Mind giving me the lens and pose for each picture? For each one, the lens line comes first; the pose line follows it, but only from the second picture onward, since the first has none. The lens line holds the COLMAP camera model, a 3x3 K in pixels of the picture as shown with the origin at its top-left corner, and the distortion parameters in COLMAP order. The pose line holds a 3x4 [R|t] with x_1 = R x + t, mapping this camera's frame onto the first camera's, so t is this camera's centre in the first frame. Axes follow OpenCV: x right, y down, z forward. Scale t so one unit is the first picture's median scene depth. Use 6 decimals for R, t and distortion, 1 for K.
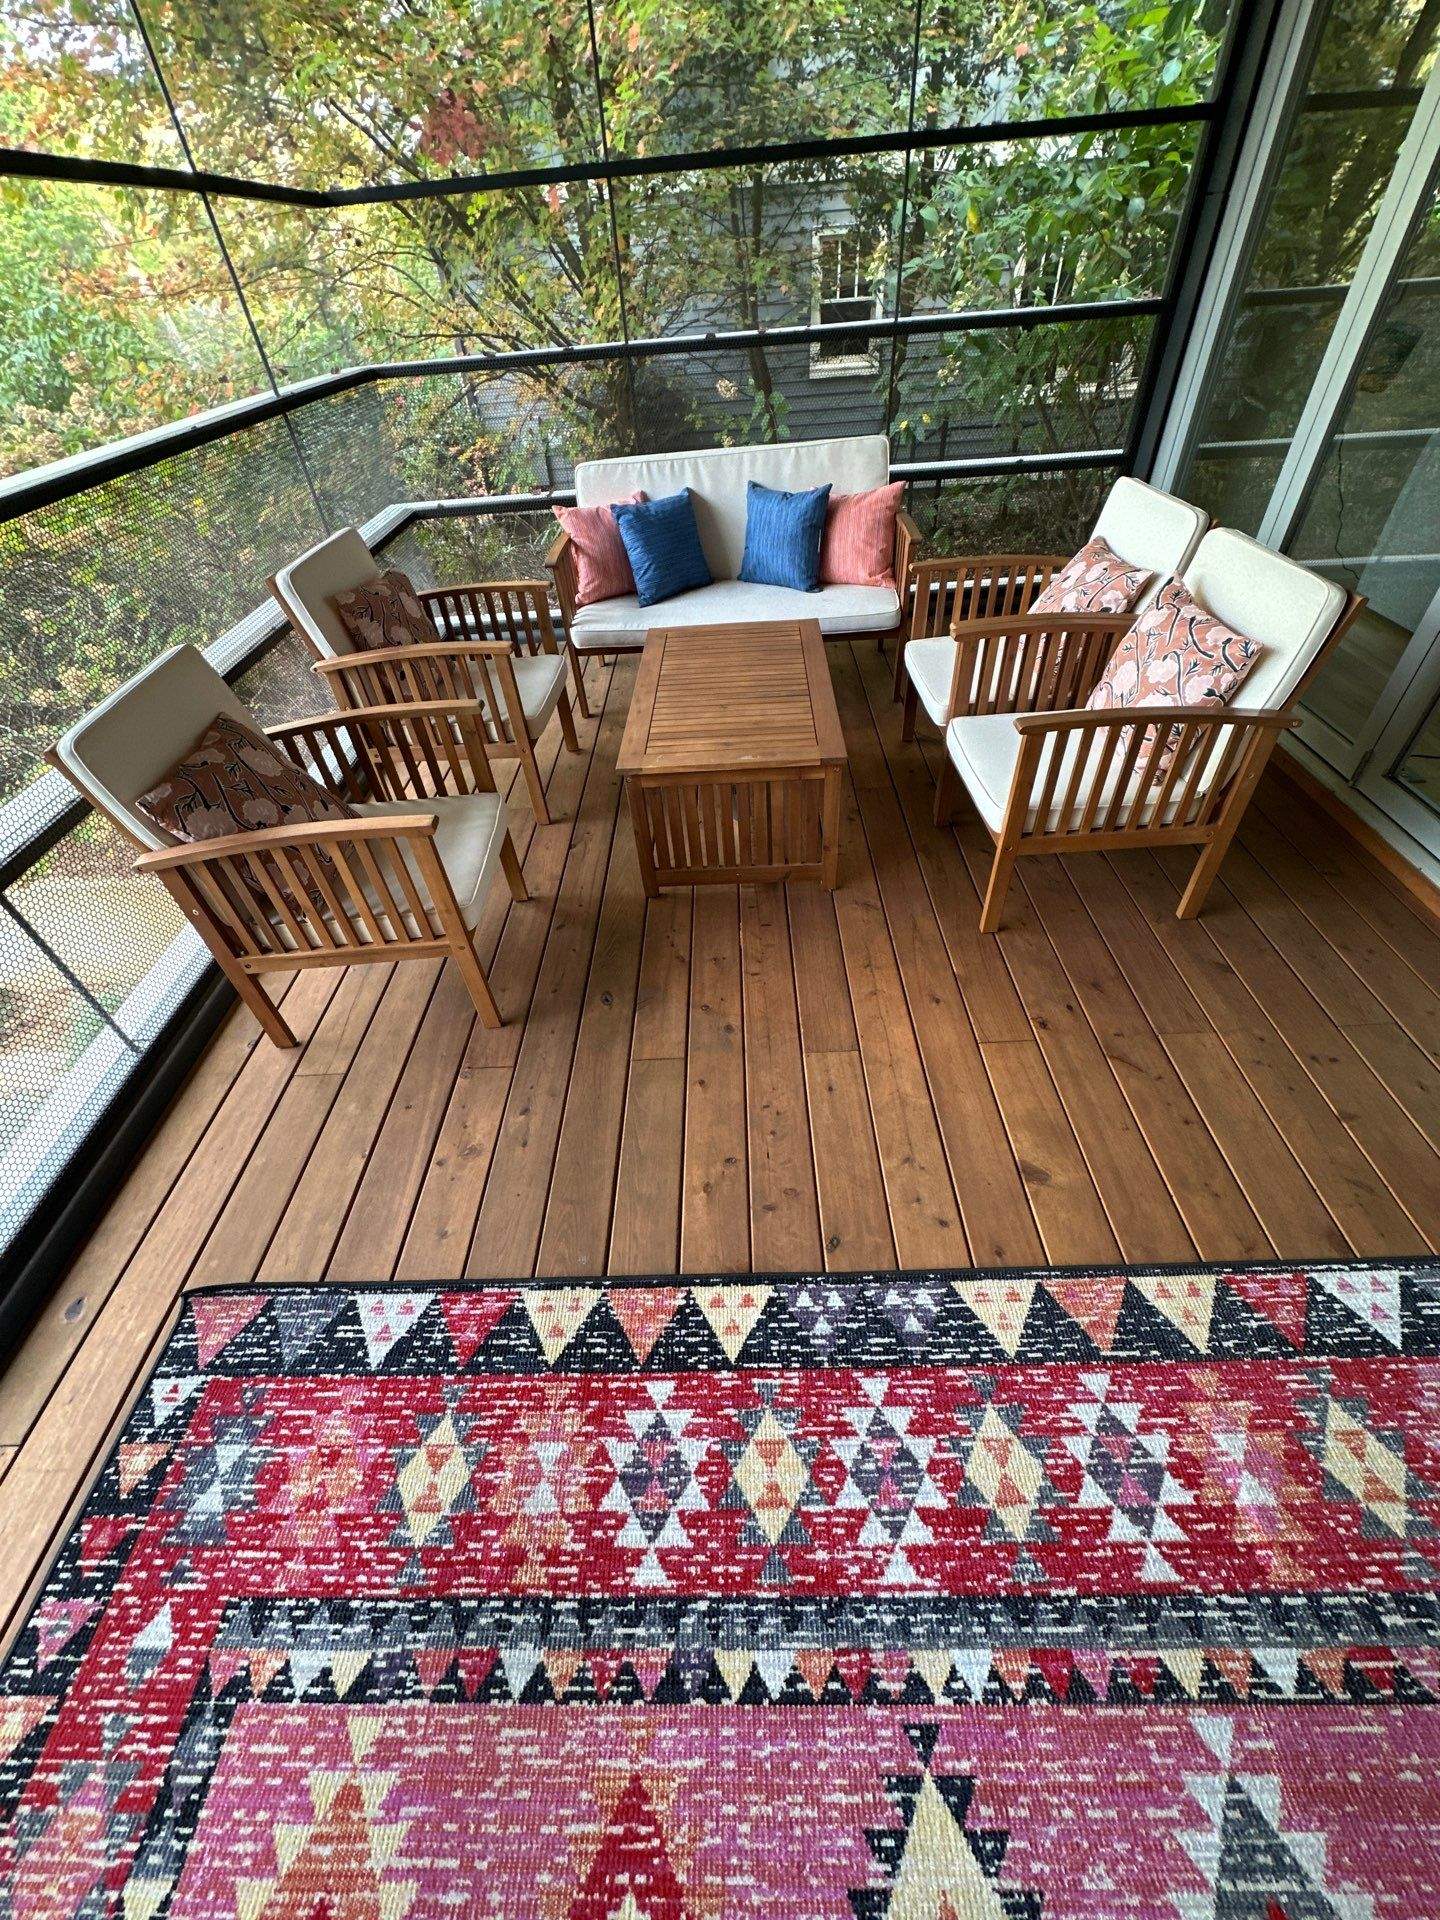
lens RADIAL K [[772.6, 0, 713.3], [0, 772.6, 957.4], [0, 0, 1]] dist [-0.001781, -0.000033]
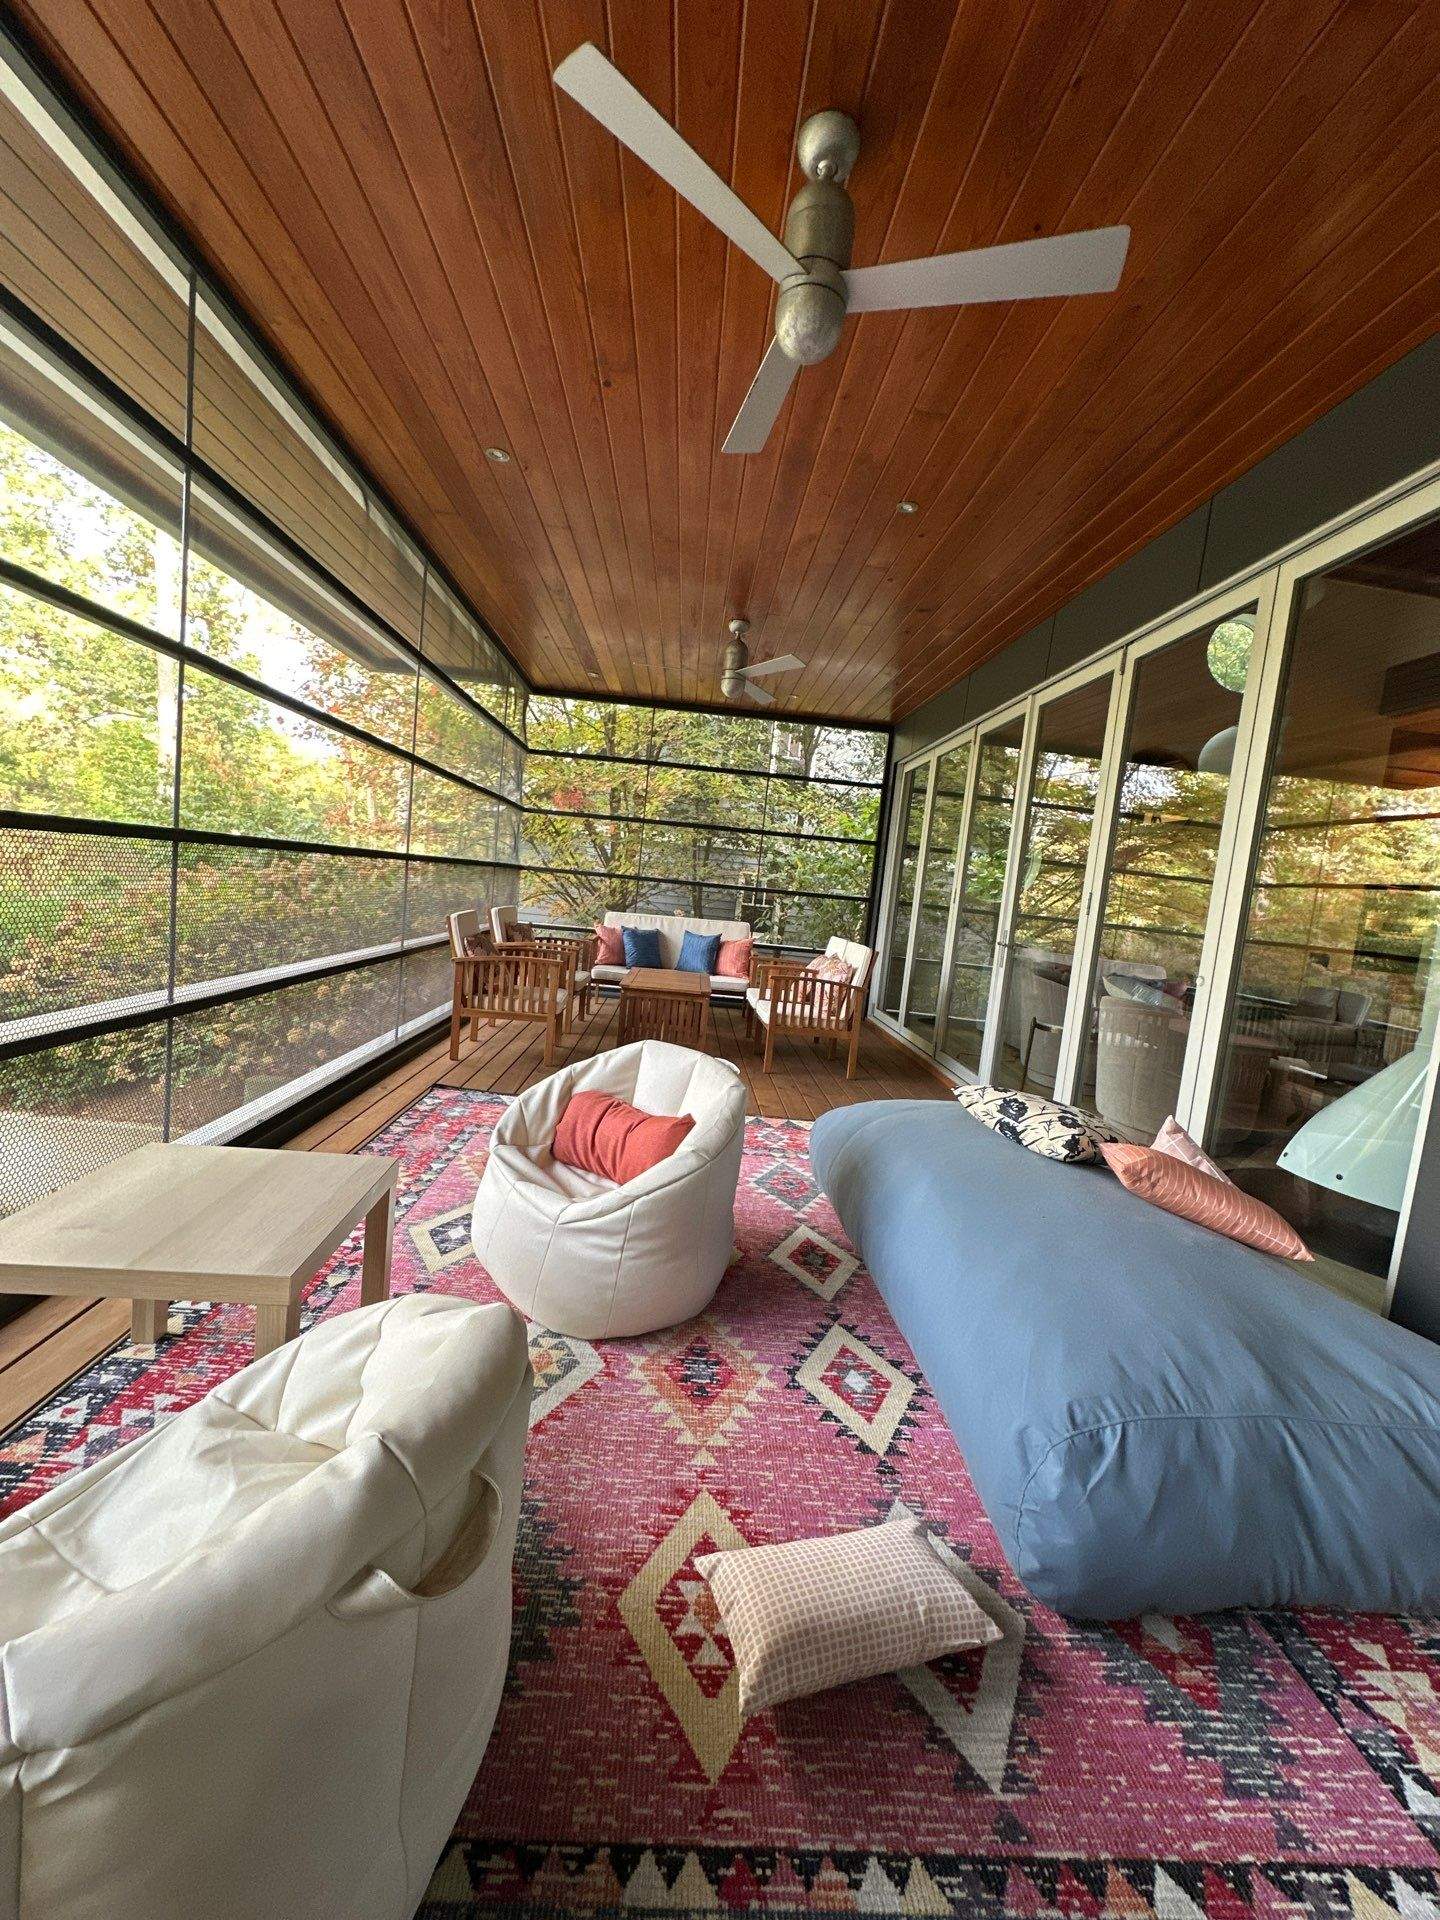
lens RADIAL K [[772.6, 0, 722.2], [0, 772.6, 963.0], [0, 0, 1]] dist [-0.001781, -0.000033]
pose [[0.986203, 0.150549, 0.068837, 0.028828], [-0.078617, 0.791889, -0.605584, 1.708870], [-0.145681, 0.591817, 0.792799, -1.525861]]
